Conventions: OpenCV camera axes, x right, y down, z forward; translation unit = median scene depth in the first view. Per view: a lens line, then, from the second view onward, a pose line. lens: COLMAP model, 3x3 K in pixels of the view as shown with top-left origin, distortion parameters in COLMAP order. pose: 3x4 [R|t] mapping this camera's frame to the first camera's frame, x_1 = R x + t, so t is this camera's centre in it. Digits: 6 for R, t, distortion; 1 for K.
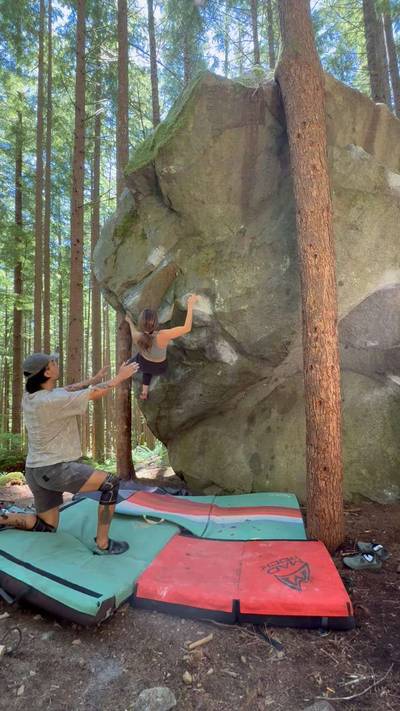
lens RADIAL K [[326.0, 0, 198.1], [0, 326.0, 358.2], [0, 0, 1]] dist [0.000179, -0.000282]
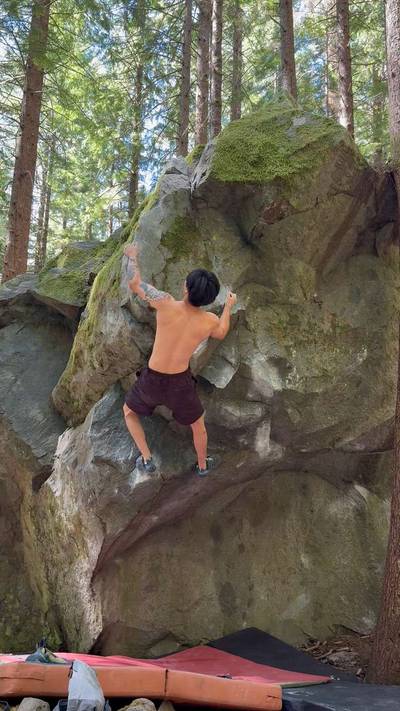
lens RADIAL K [[614.8, 0, 197.3], [0, 614.8, 354.5], [0, 0, 1]] dist [0.123648, -0.194378]
pose [[0.721534, 0.206858, 0.660756, -1.015481], [-0.120681, 0.977292, -0.174173, 0.058589], [-0.681780, 0.045931, 0.730114, 0.041090]]
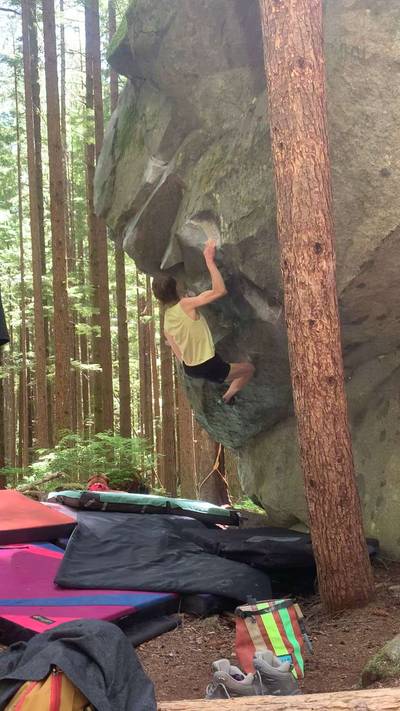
lens RADIAL K [[614.8, 0, 196.7], [0, 614.8, 351.9], [0, 0, 1]] dist [0.123648, -0.194378]
pose [[0.869766, -0.024173, -0.492871, 0.555970], [0.051048, 0.997848, 0.041146, 0.016480], [0.490816, -0.060947, 0.869129, -0.098386]]
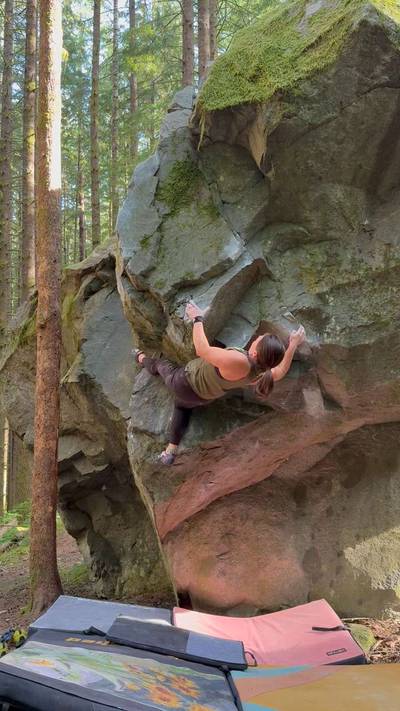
lens RADIAL K [[614.8, 0, 195.1], [0, 614.8, 357.4], [0, 0, 1]] dist [0.123648, -0.194378]
pose [[0.937074, 0.056556, 0.344520, -0.580657], [-0.058623, 0.998270, -0.004422, -0.084662], [-0.344174, -0.016053, 0.938769, -0.100407]]
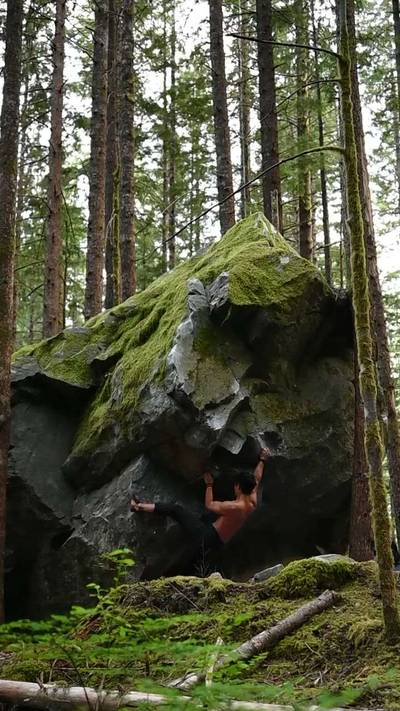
lens RADIAL K [[1031.5, 0, 237.0], [0, 1031.5, 362.4], [0, 0, 1]] dist [-0.040654, 0.000000]
pose [[0.552291, 0.274875, 0.787031, -2.527350], [-0.082192, 0.957432, -0.276711, 0.467952], [-0.829589, 0.088137, 0.551374, -0.717843]]
